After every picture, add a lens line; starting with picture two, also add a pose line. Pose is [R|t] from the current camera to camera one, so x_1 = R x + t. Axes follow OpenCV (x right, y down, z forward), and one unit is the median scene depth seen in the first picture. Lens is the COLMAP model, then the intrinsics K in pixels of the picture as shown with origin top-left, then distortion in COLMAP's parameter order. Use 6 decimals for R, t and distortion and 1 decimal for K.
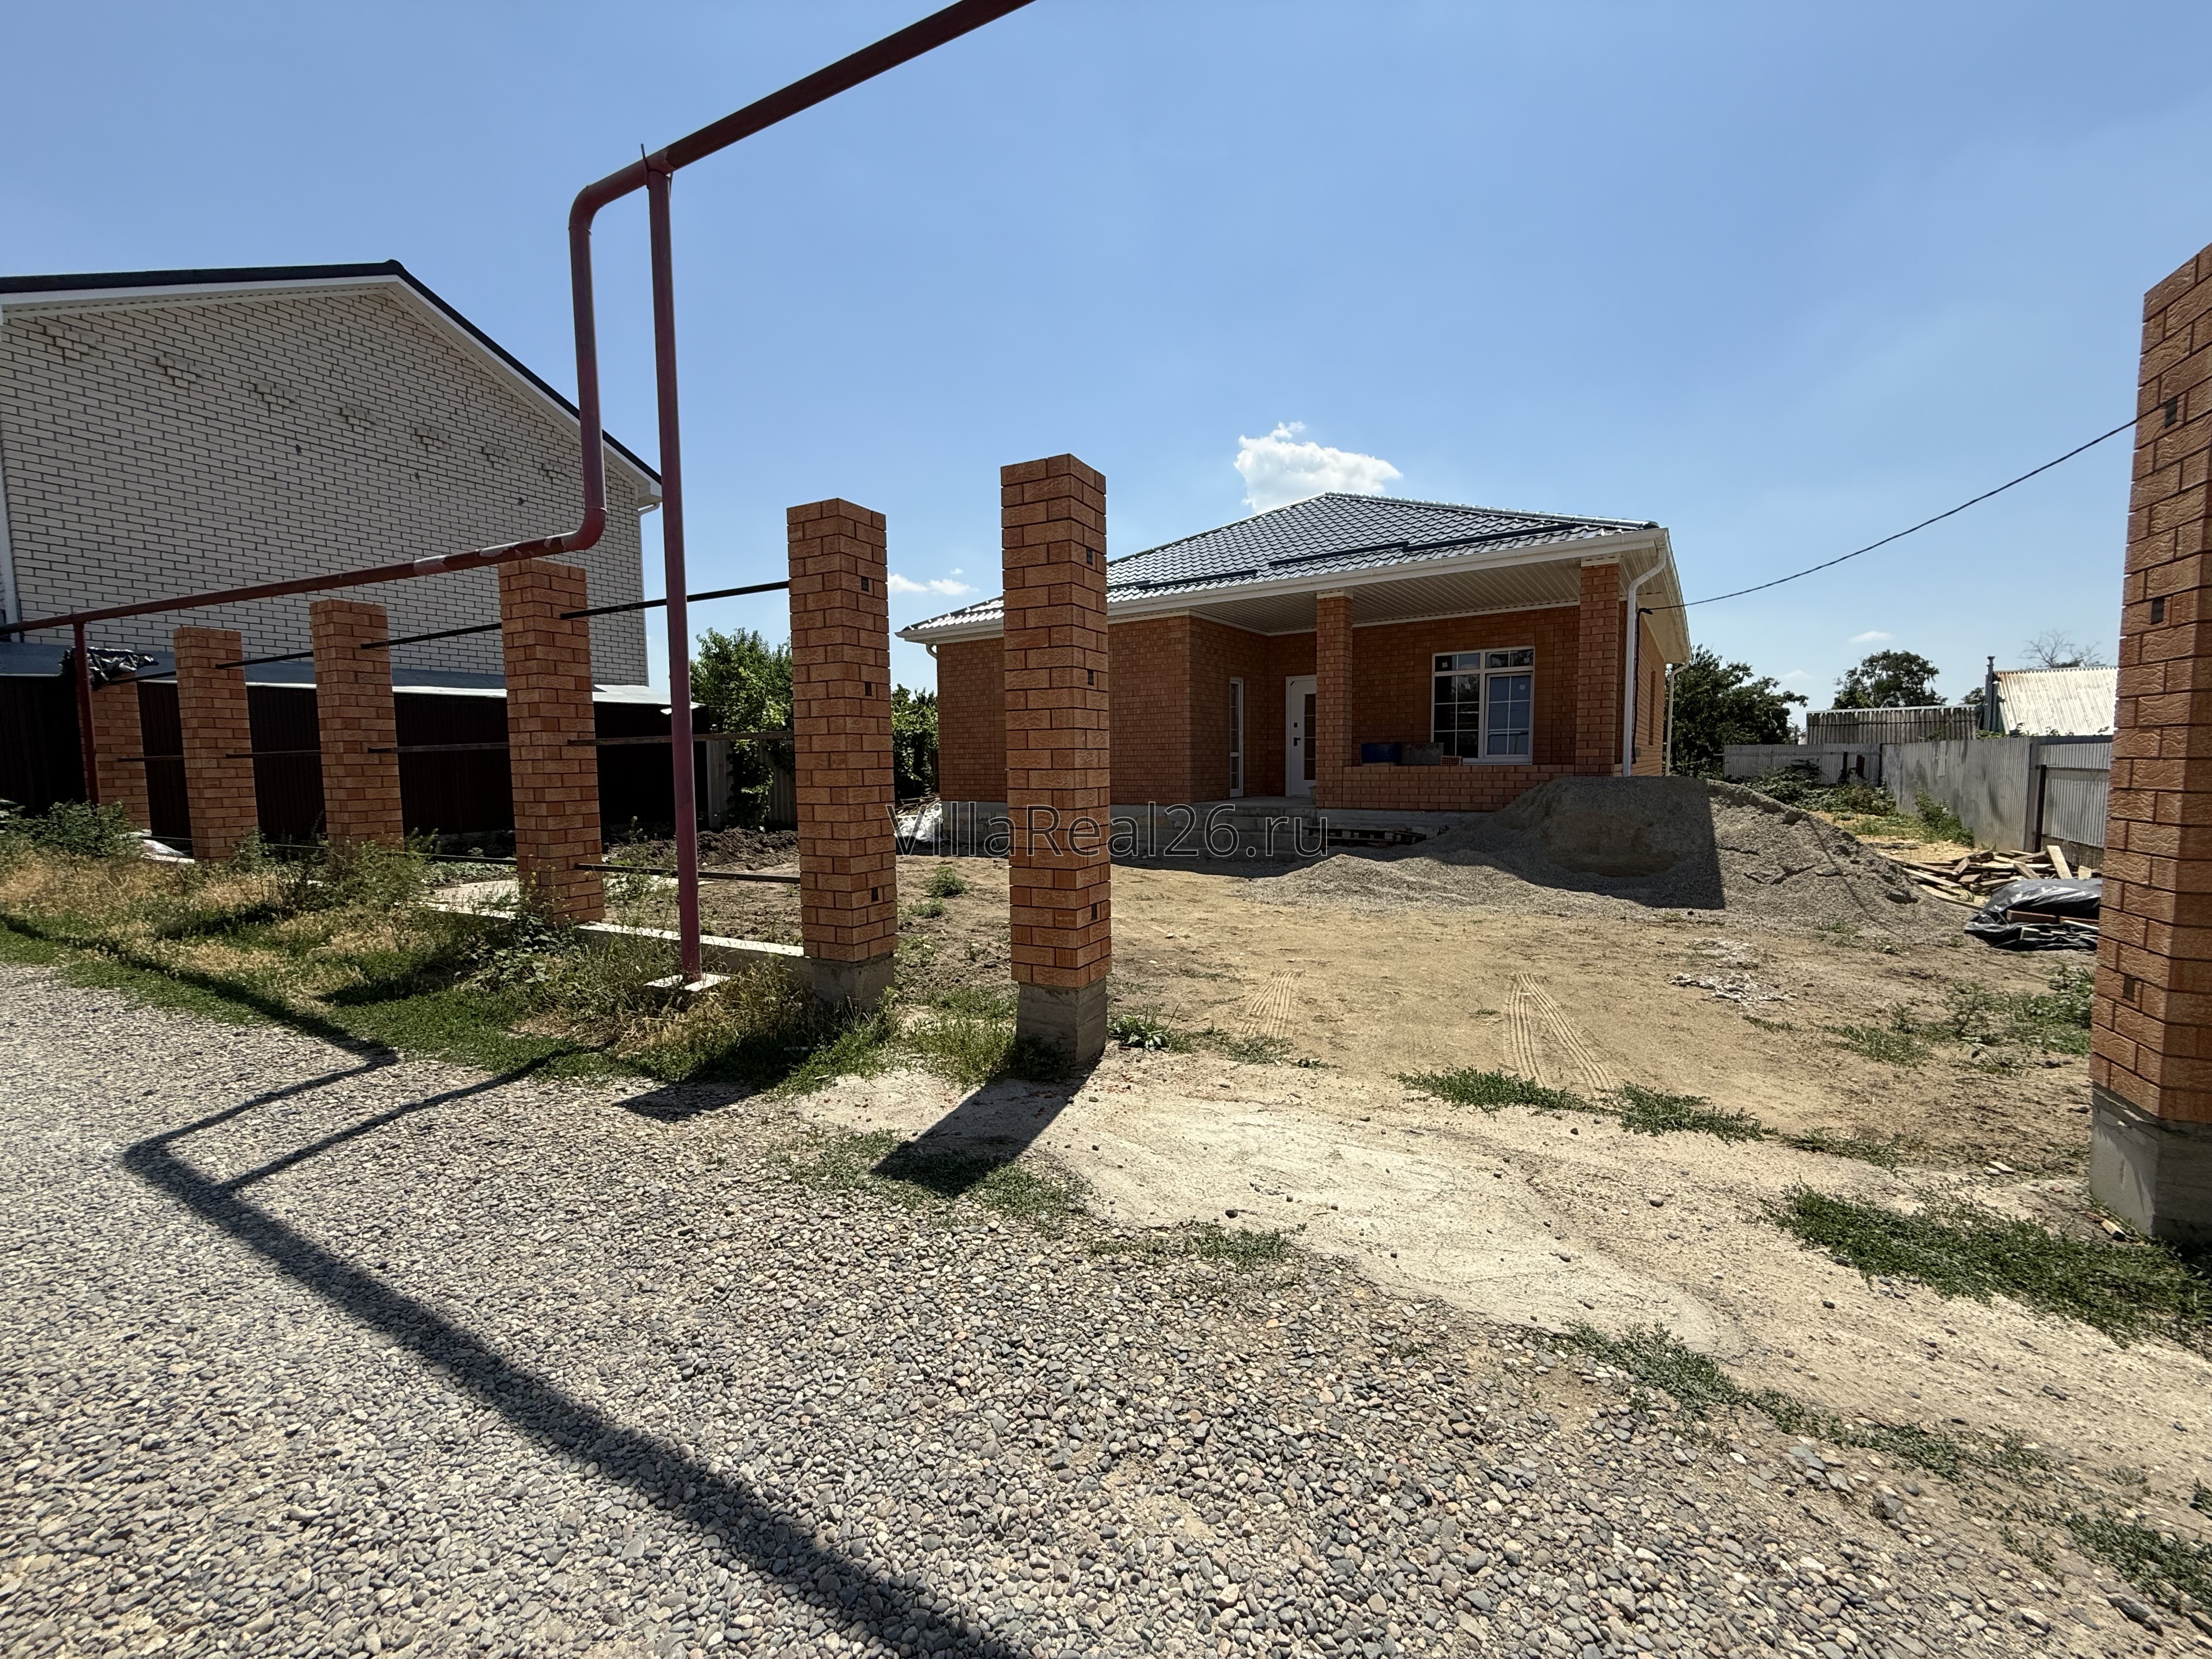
lens RADIAL K [[888.6, 0, 1097.4], [0, 888.6, 826.8], [0, 0, 1]] dist [-0.000882, -0.000040]
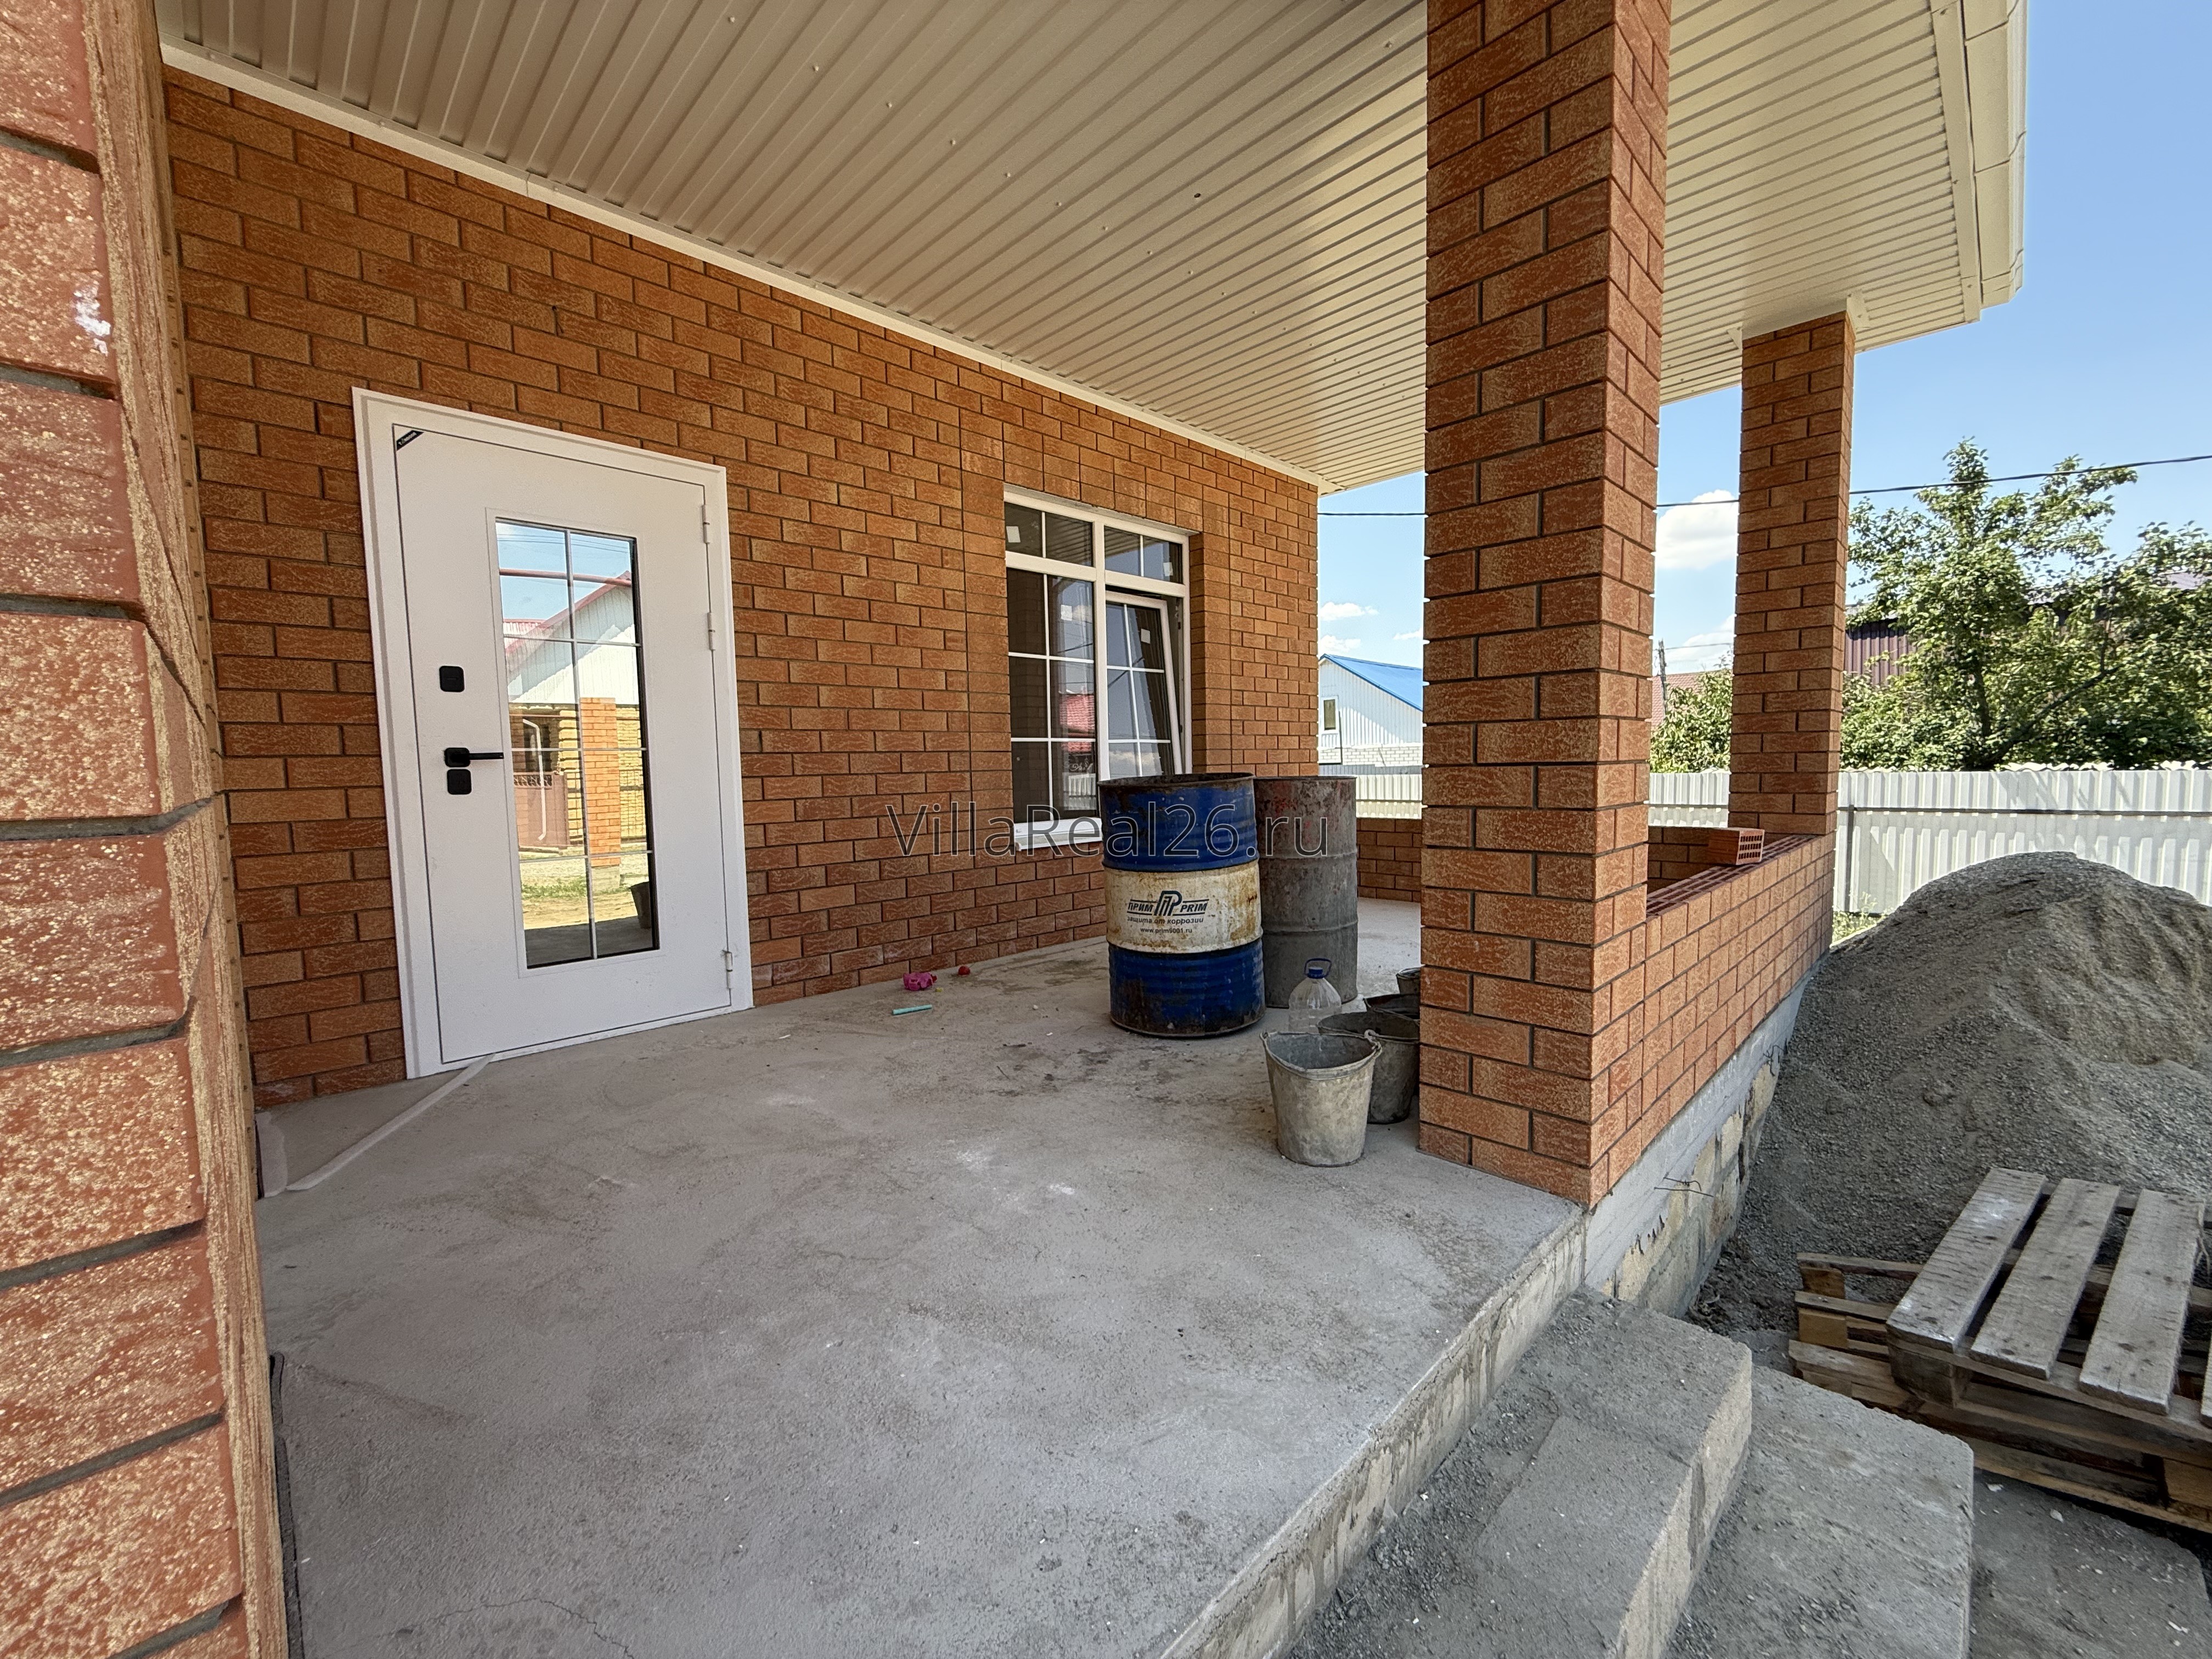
lens RADIAL K [[888.6, 0, 1106.0], [0, 888.6, 828.8], [0, 0, 1]] dist [-0.000882, -0.000040]
pose [[0.187119, -0.062619, 0.980339, 0.092979], [0.090313, 0.994836, 0.046307, -0.107309], [-0.978177, 0.079872, 0.191808, 1.115014]]
